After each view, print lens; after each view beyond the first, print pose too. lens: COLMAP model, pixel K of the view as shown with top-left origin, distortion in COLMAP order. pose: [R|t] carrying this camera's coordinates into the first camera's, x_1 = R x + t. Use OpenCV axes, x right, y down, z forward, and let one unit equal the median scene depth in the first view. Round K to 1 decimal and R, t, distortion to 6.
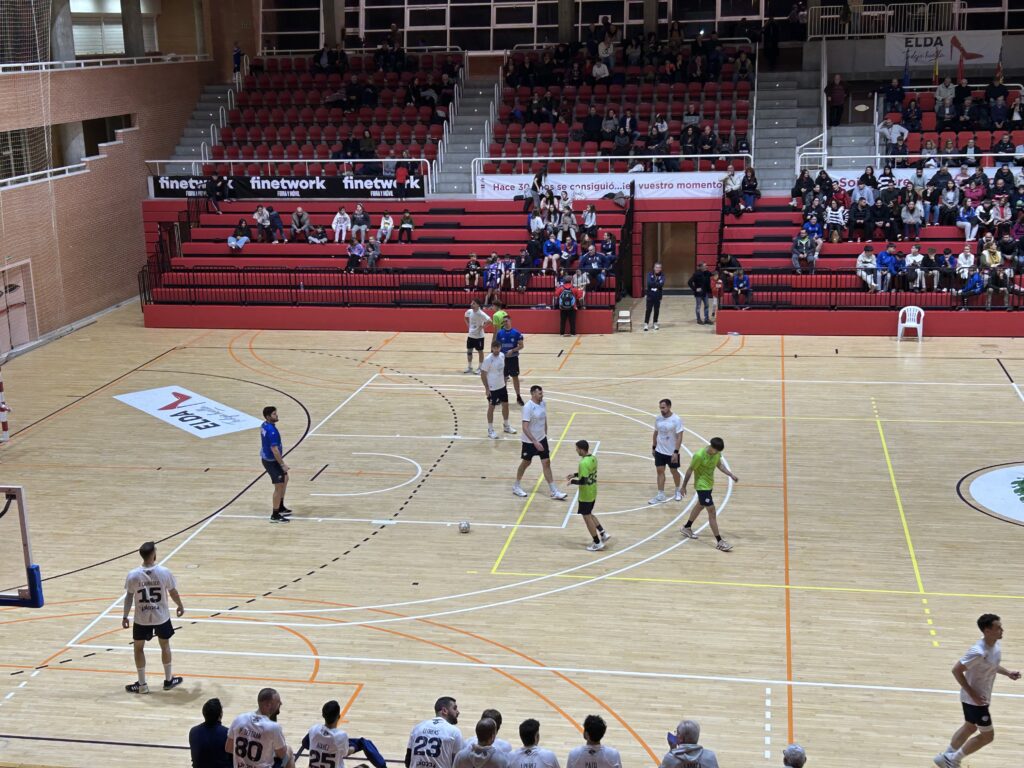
lens RADIAL K [[1410.4, 0, 512.0], [0, 1410.4, 384.0], [0, 0, 1]] dist [0.166056, -0.491022]
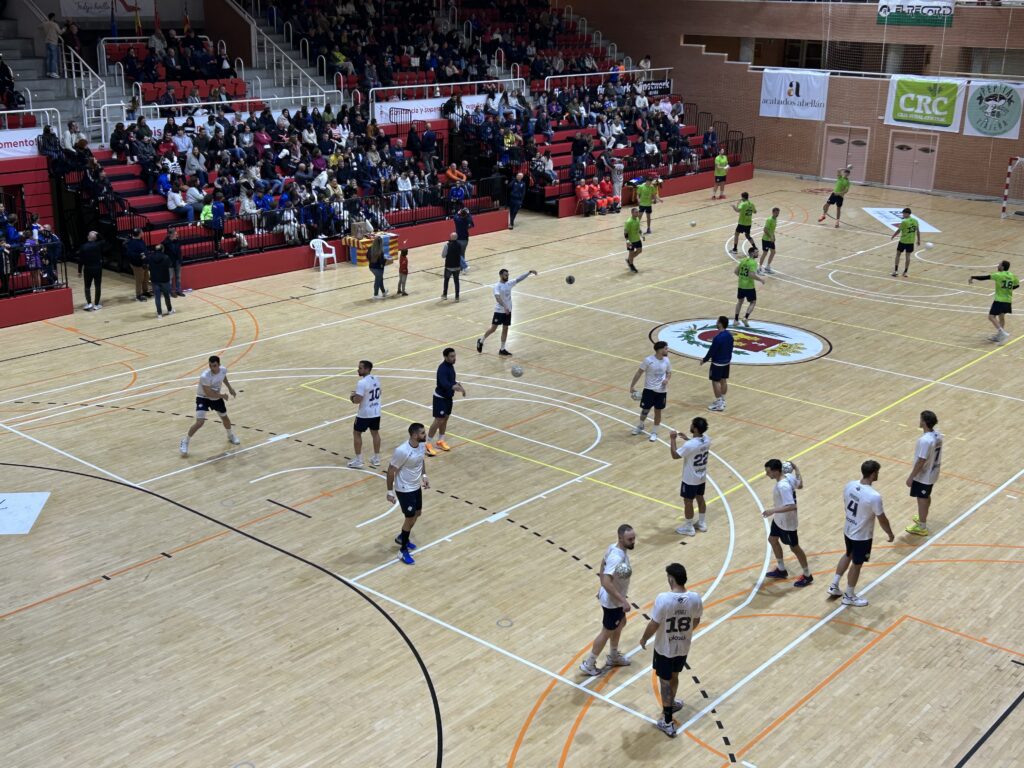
lens RADIAL K [[1288.2, 0, 512.0], [0, 1288.2, 384.0], [0, 0, 1]] dist [0.018252, 0.005078]
pose [[0.500049, -0.221534, 0.837182, -0.525269], [0.173383, 0.972763, 0.153850, -0.075833], [-0.848463, 0.068221, 0.524840, 0.366440]]
